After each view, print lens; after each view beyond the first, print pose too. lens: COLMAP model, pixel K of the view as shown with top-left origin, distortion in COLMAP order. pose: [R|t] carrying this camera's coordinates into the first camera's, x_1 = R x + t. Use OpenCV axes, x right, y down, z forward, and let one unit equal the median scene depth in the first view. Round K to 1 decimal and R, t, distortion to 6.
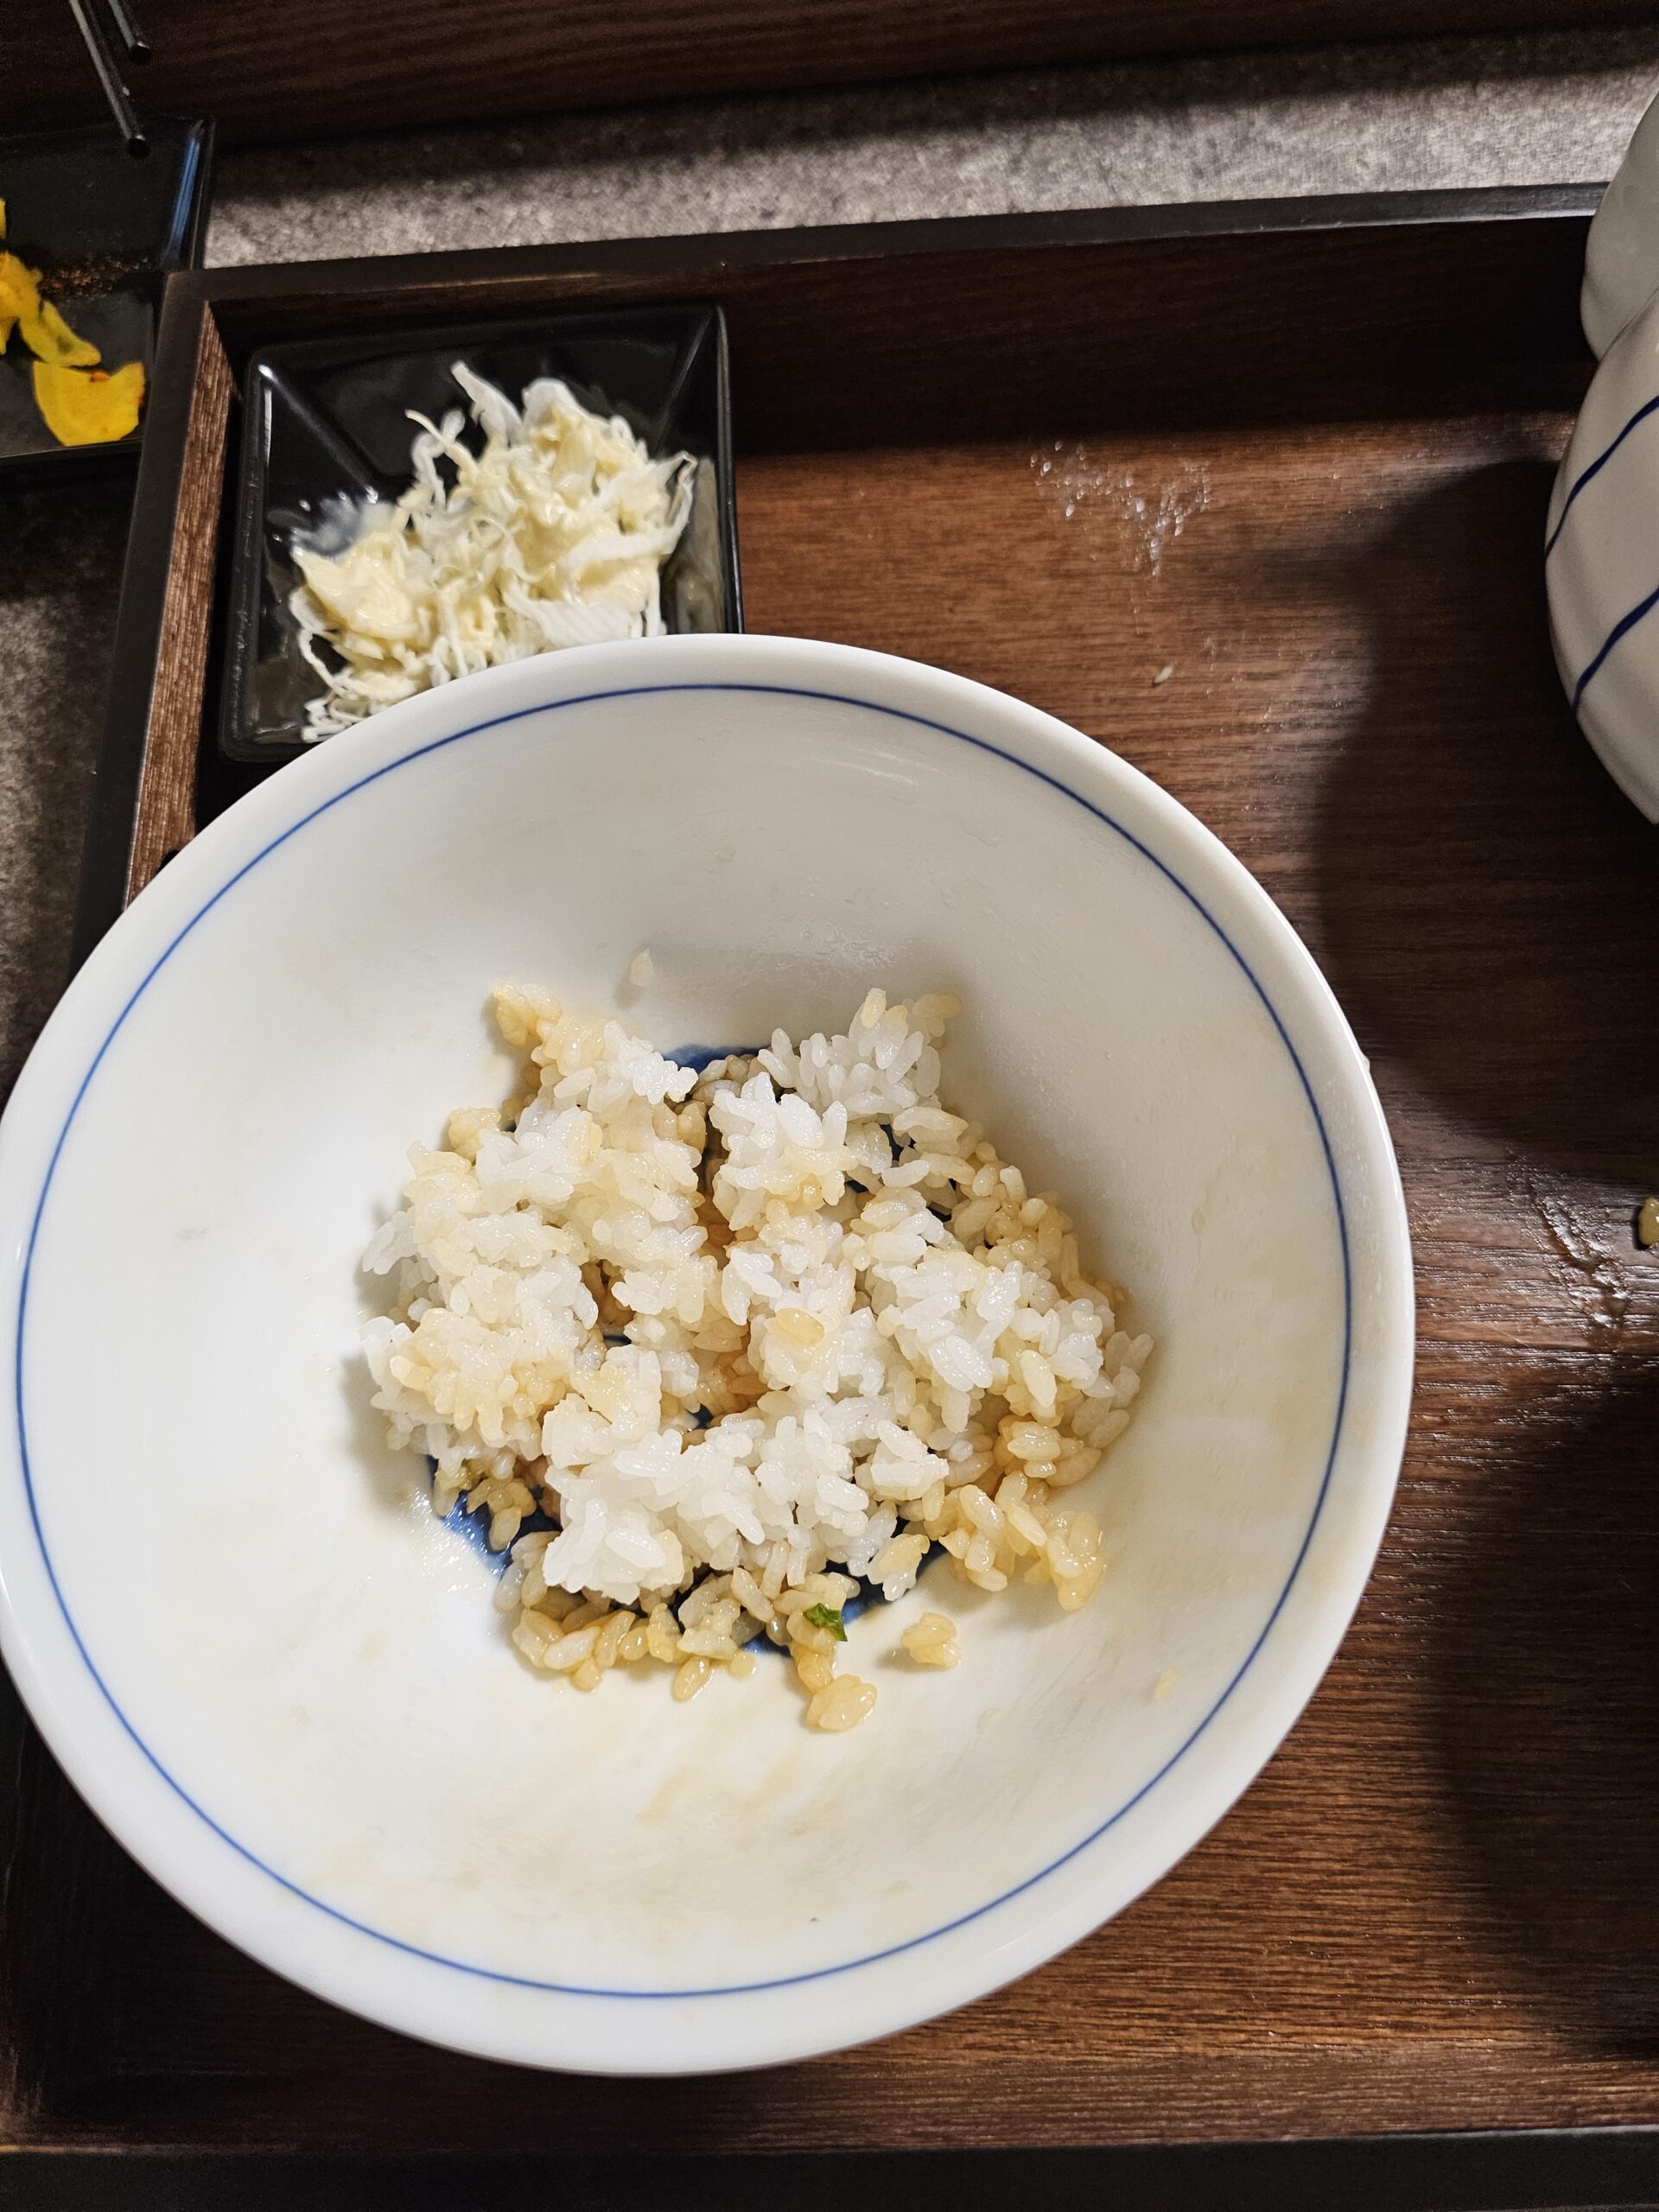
lens RADIAL K [[1510.4, 0, 778.7], [0, 1510.4, 1098.2], [0, 0, 1]] dist [-0.036512, -0.004338]
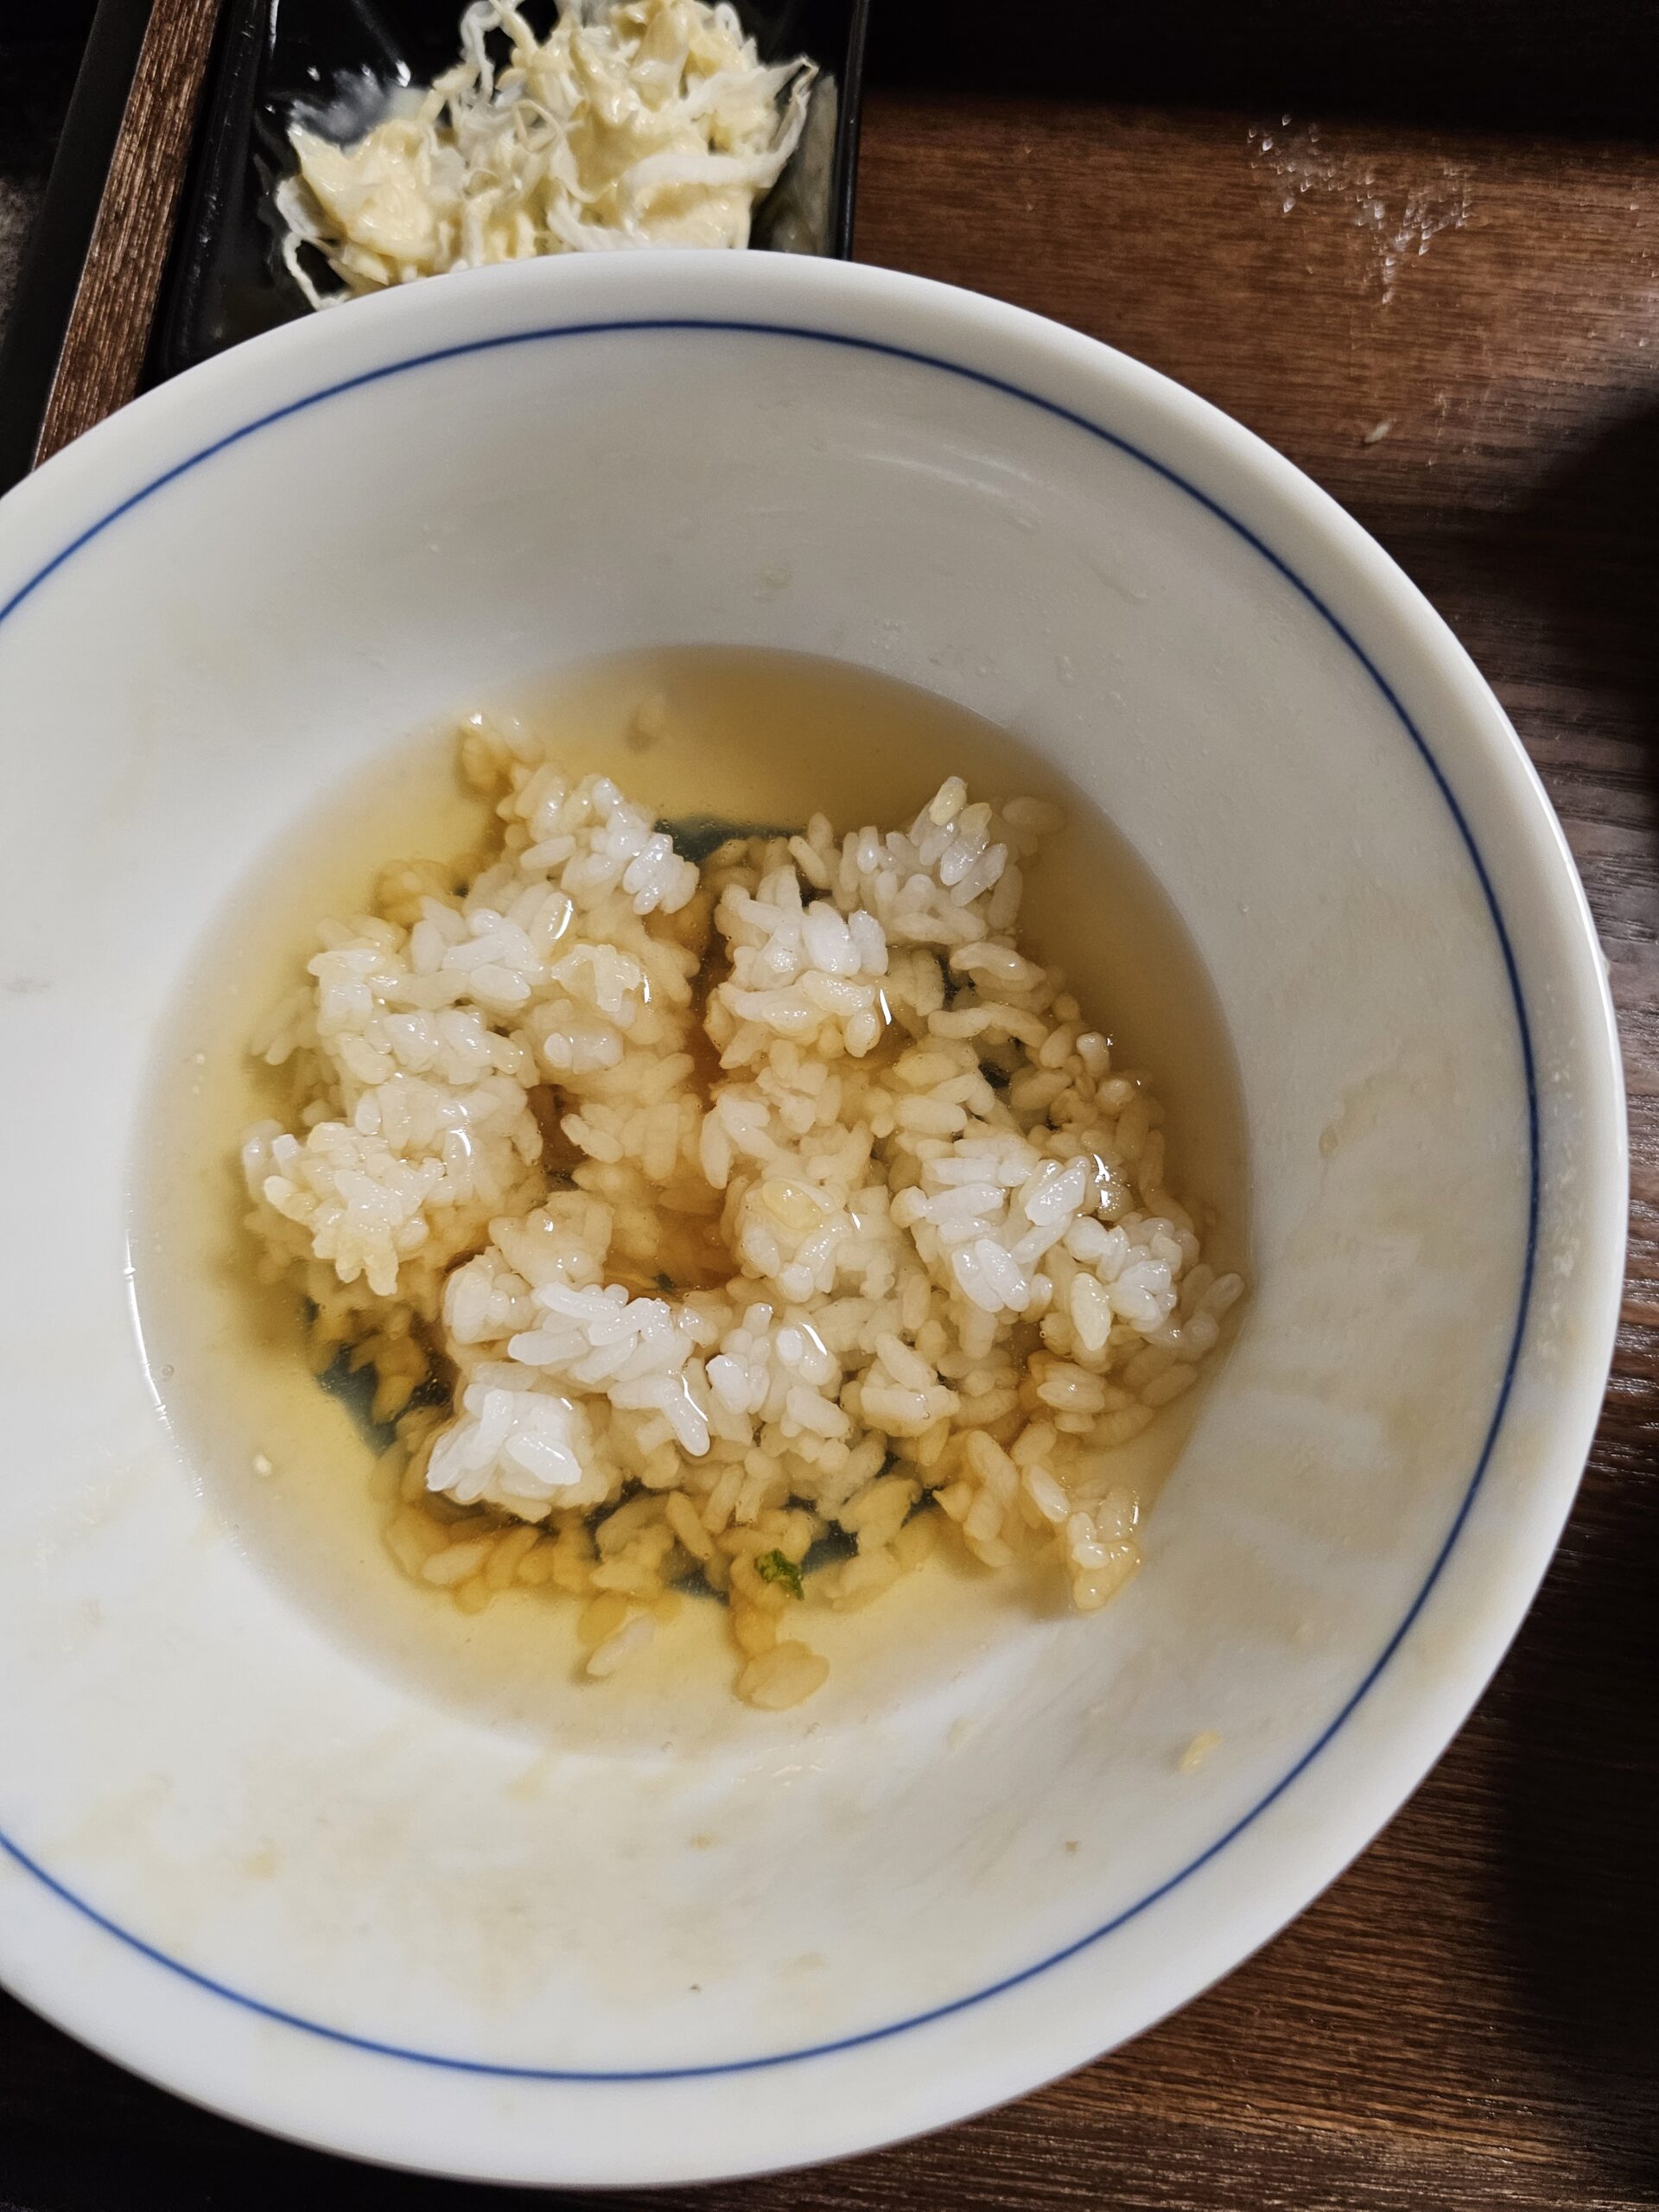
lens RADIAL K [[1625.8, 0, 829.5], [0, 1625.8, 1106.0], [0, 0, 1]] dist [-0.051907, 0.005760]
pose [[0.991619, 0.129180, 0.001844, 0.021249], [-0.128505, 0.984766, 0.117143, 0.001942], [0.013317, -0.116399, 0.993113, 0.153677]]
